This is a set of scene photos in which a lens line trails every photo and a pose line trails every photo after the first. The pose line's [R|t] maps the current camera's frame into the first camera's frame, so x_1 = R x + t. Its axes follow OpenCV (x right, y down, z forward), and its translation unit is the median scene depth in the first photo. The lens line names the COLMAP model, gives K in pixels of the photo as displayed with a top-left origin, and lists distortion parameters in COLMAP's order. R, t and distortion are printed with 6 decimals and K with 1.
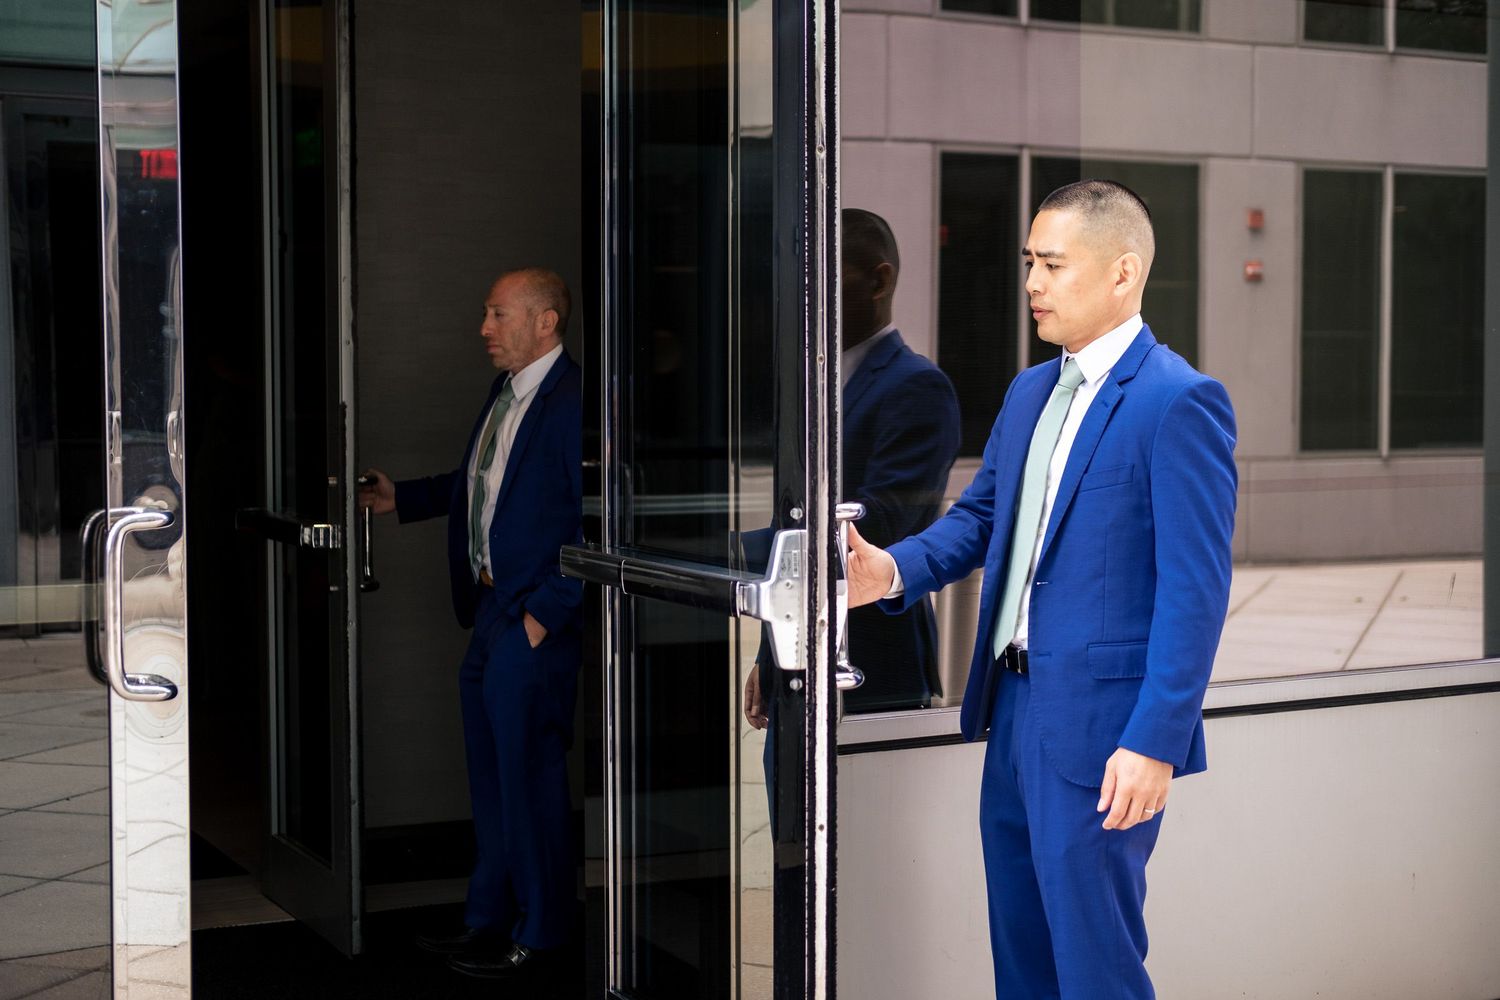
lens RADIAL K [[2293.6, 0, 779.4], [0, 2293.6, 540.7], [0, 0, 1]] dist [0.014301, 0.000000]
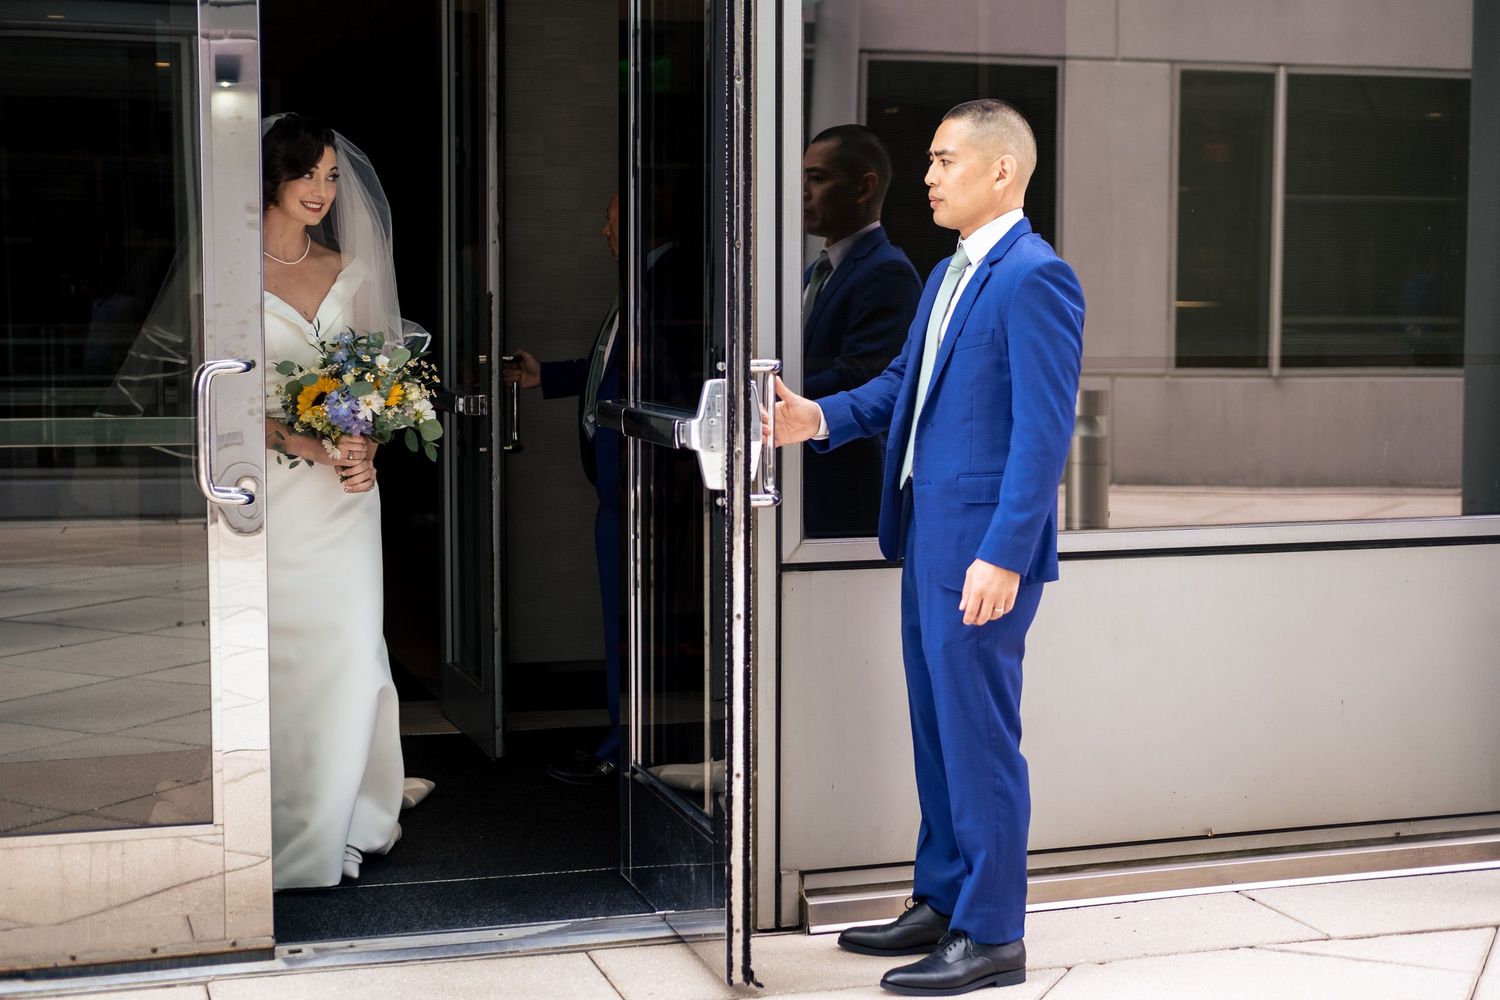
lens RADIAL K [[2293.6, 0, 746.8], [0, 2293.6, 497.4], [0, 0, 1]] dist [0.014301, 0.000000]
pose [[0.984325, 0.018363, -0.175408, 0.237693], [-0.015764, 0.999745, 0.016198, 0.038561], [0.175660, -0.013179, 0.984363, -0.232651]]
